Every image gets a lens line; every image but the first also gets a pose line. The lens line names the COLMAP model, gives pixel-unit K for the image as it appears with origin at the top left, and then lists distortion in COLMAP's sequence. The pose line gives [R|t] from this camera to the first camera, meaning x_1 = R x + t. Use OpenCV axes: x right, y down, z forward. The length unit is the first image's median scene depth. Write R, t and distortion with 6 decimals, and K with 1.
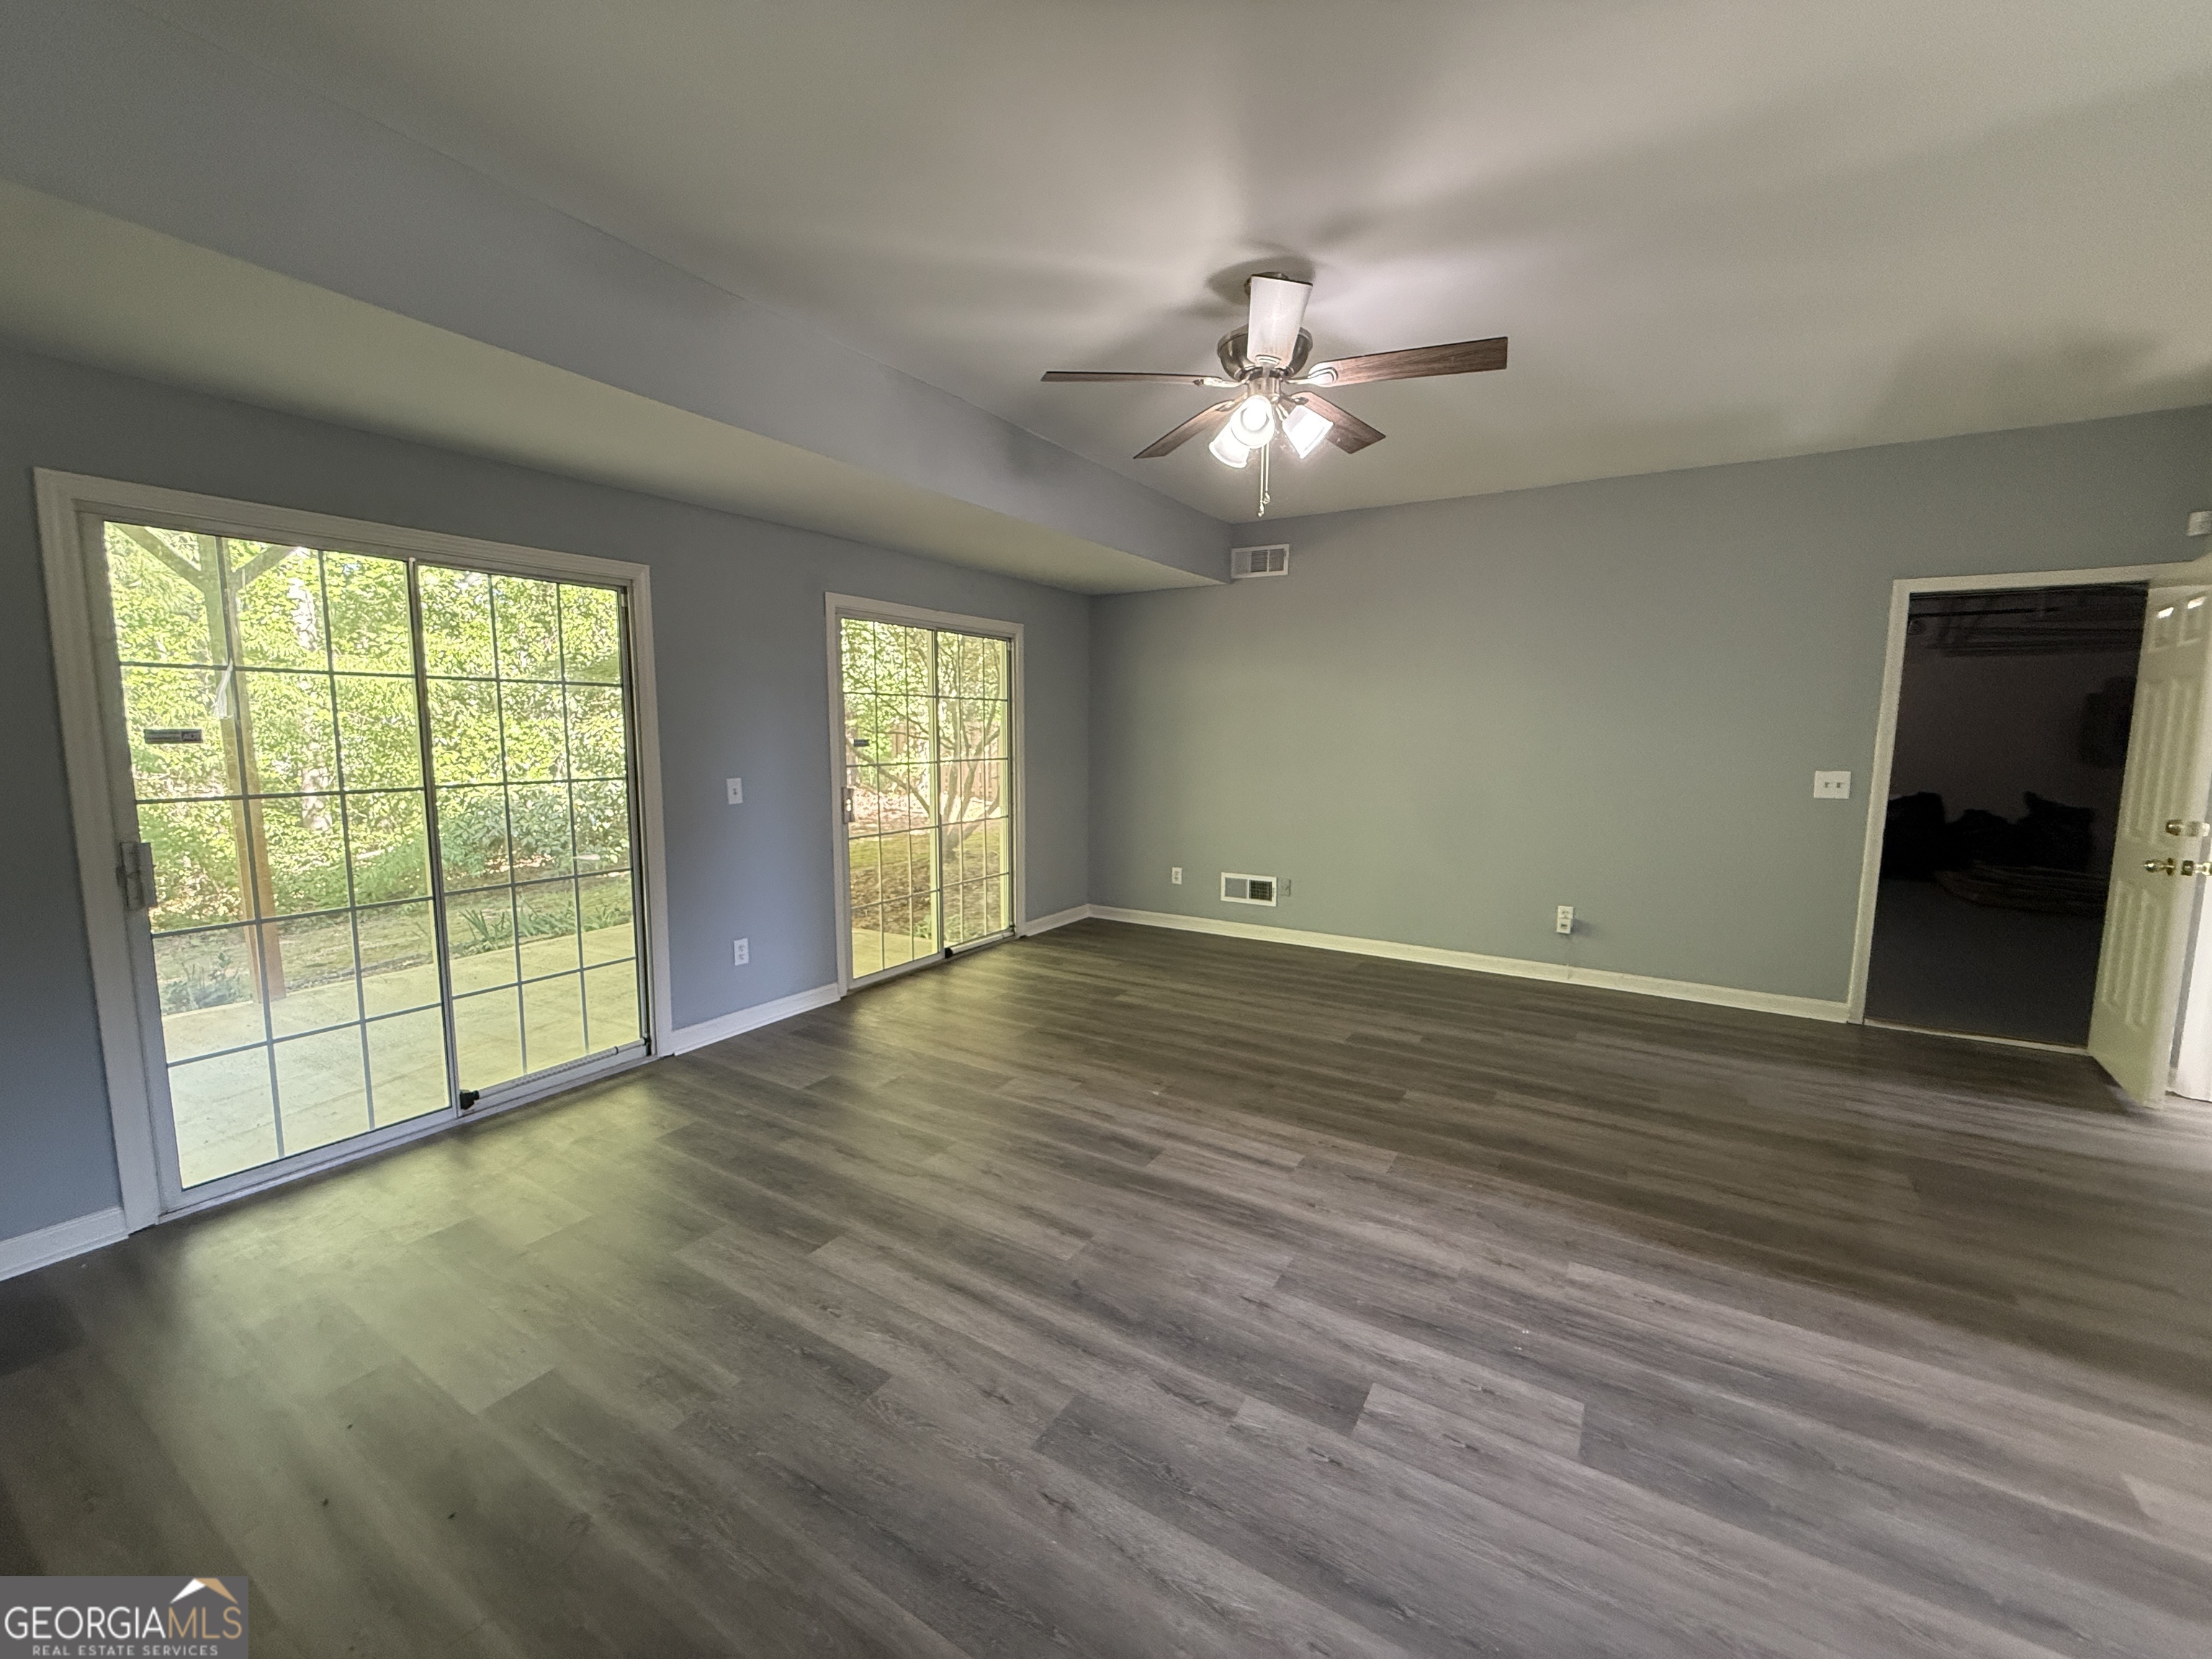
lens RADIAL K [[877.7, 0, 1104.0], [0, 877.7, 824.6], [0, 0, 1]] dist [0.000985, 0.000427]
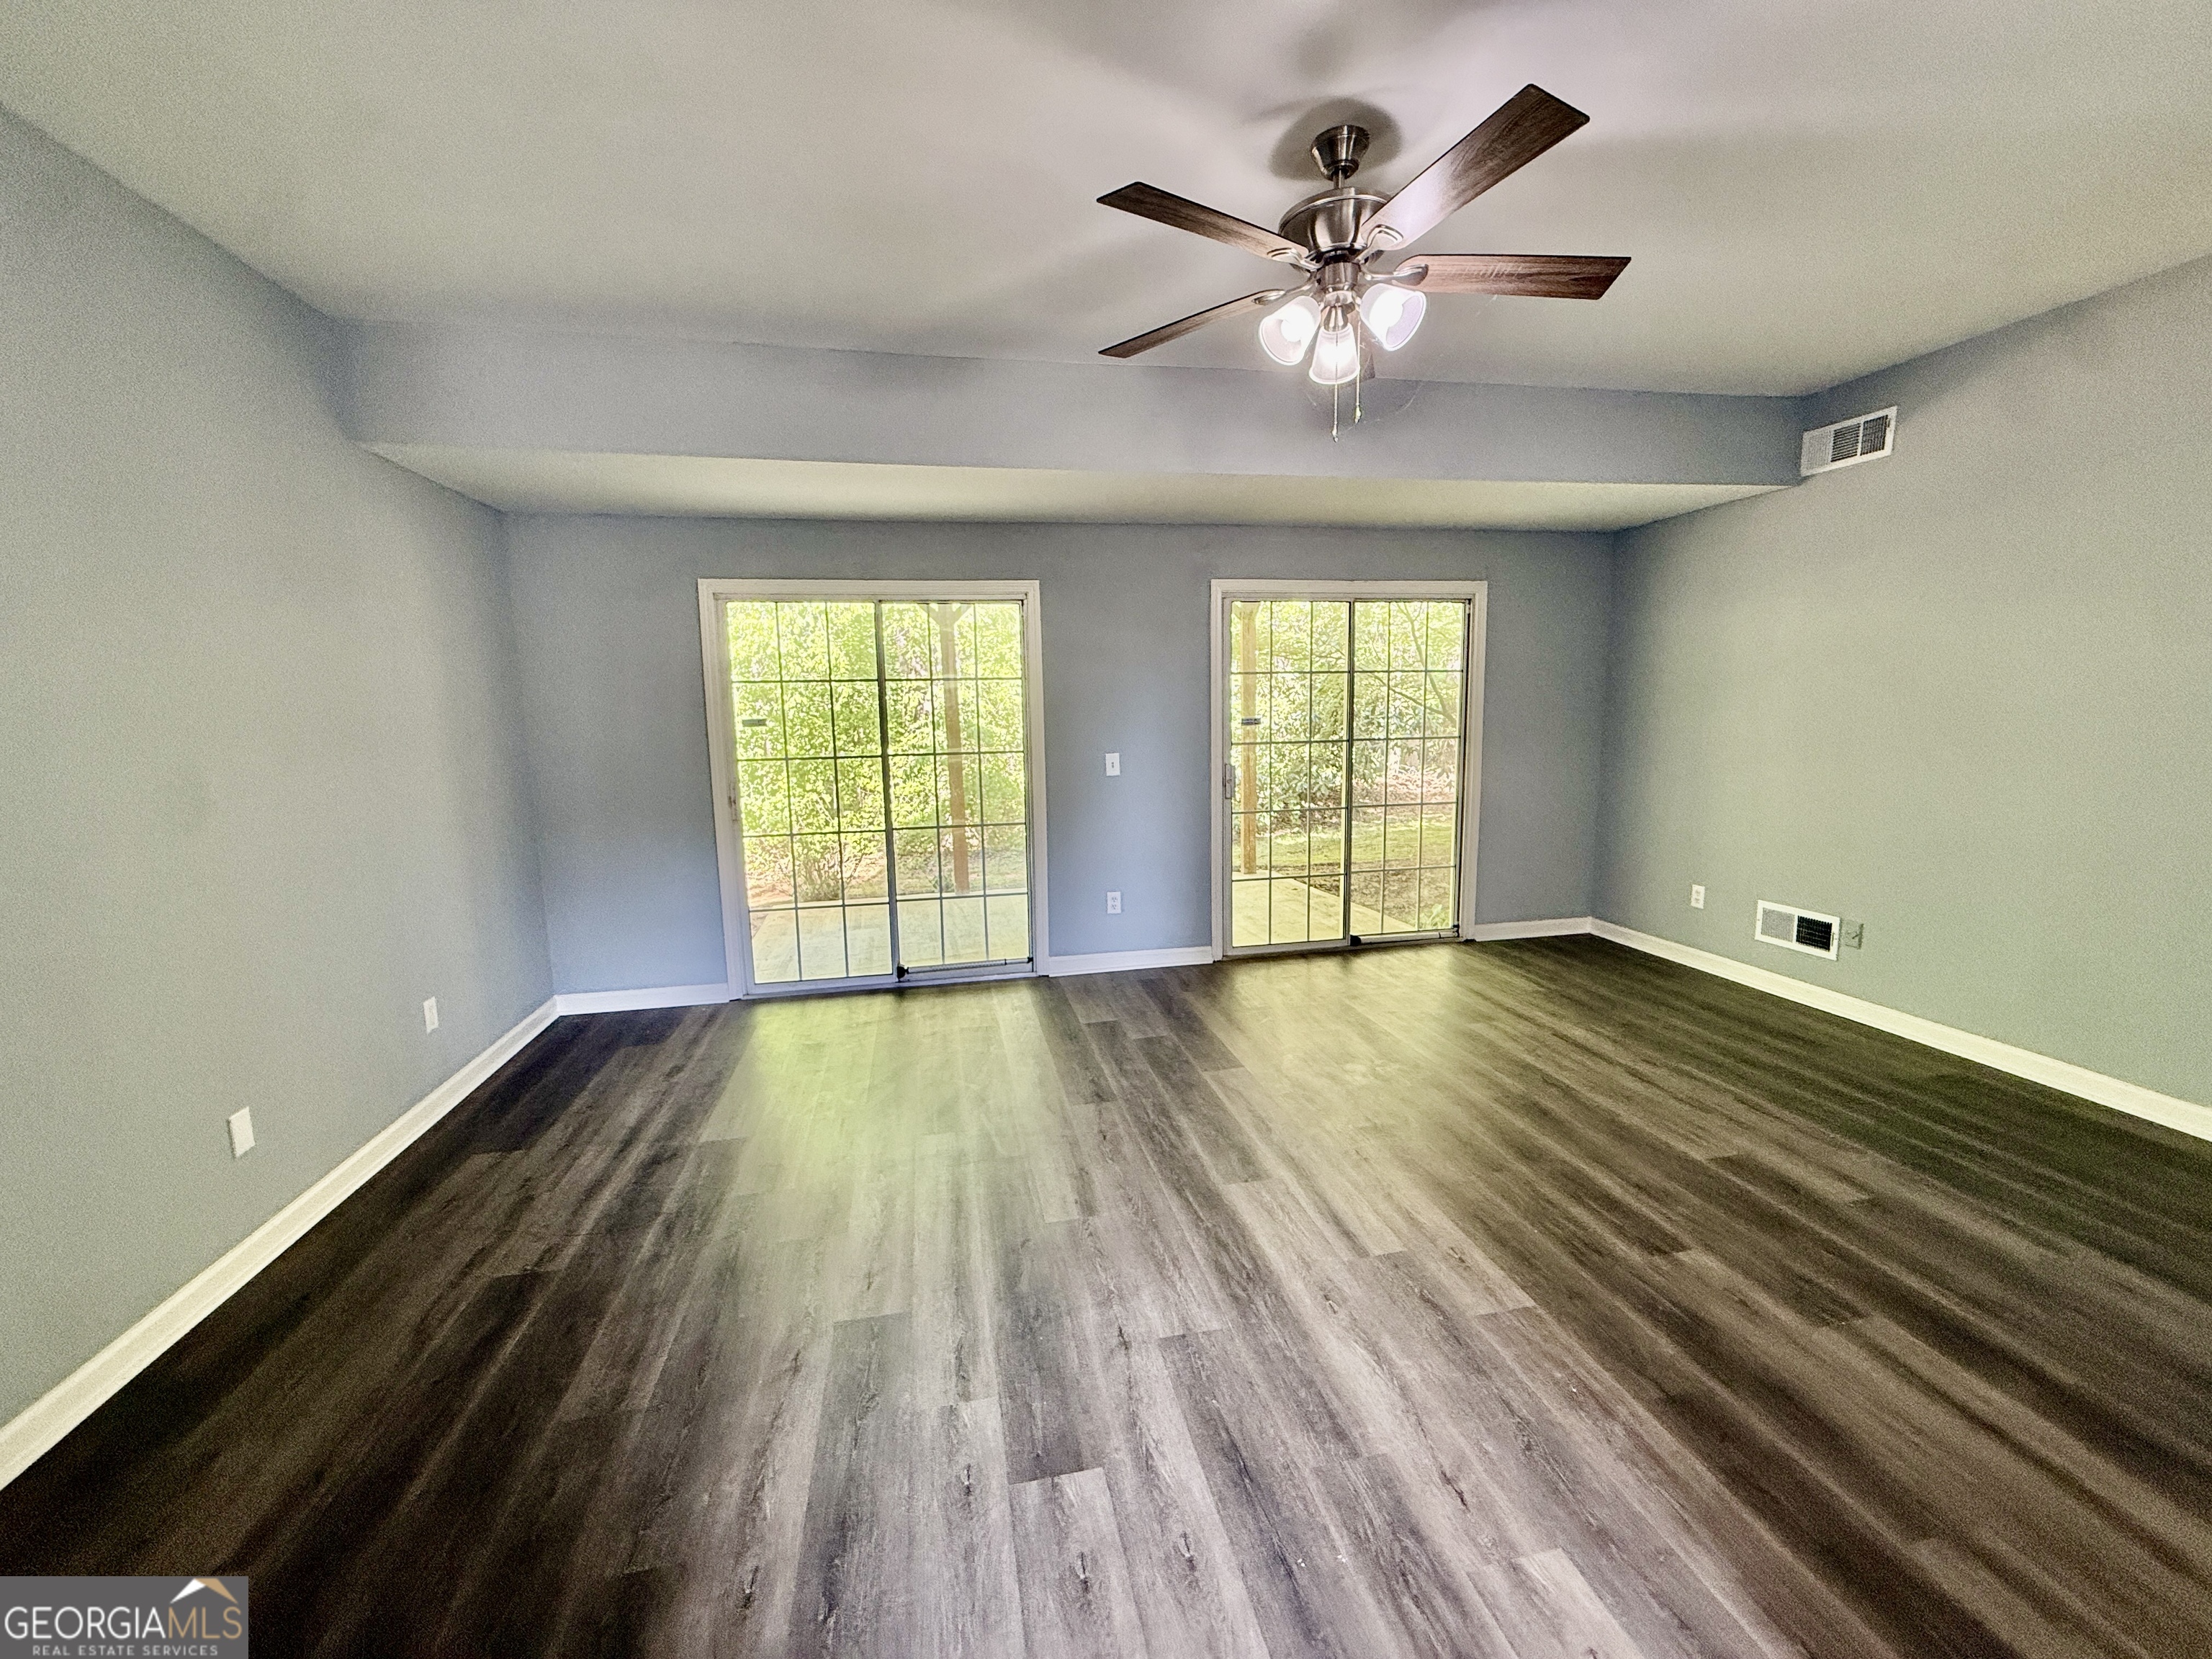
lens RADIAL K [[877.7, 0, 1104.0], [0, 877.7, 824.6], [0, 0, 1]] dist [0.000985, 0.000427]
pose [[0.686254, 0.078955, -0.723064, 0.513134], [-0.057924, 0.996866, 0.053877, -0.025222], [0.725051, 0.004910, 0.688677, 0.232753]]
